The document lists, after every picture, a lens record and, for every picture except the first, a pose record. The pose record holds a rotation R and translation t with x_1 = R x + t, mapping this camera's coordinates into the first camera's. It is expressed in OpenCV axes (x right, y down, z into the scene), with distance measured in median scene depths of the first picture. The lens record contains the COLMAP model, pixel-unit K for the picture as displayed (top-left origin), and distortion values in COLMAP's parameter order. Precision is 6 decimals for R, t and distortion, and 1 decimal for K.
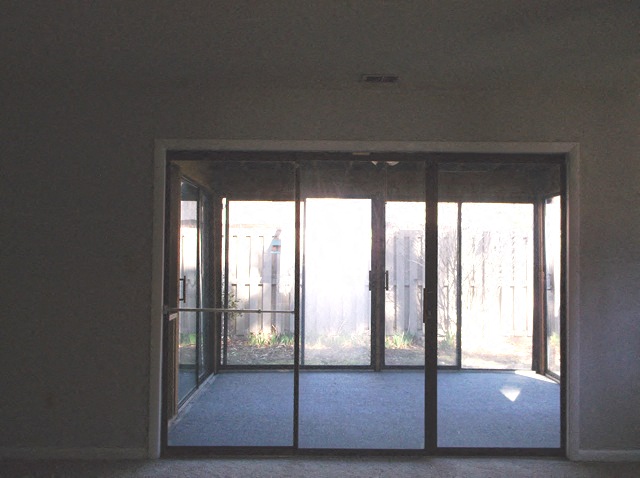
lens RADIAL K [[647.4, 0, 320.0], [0, 647.4, 239.0], [0, 0, 1]] dist [-0.003113, -0.014195]
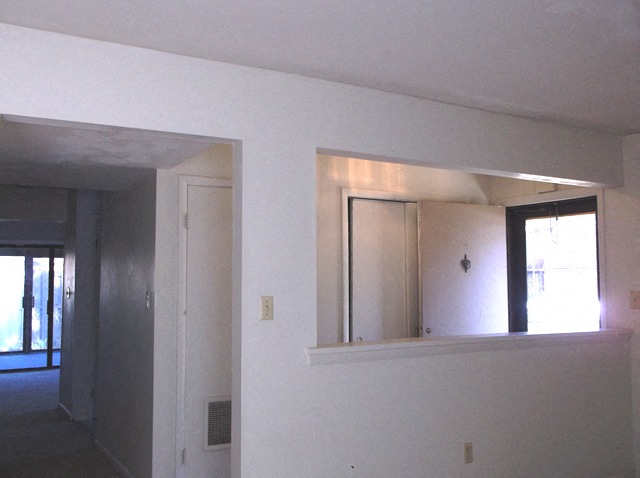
lens RADIAL K [[647.4, 0, 320.0], [0, 647.4, 239.0], [0, 0, 1]] dist [-0.003113, -0.014195]
pose [[0.875330, 0.033892, 0.482338, -0.071026], [0.011000, 0.995886, -0.089940, 0.060169], [-0.483402, 0.084033, 0.871356, -0.961702]]
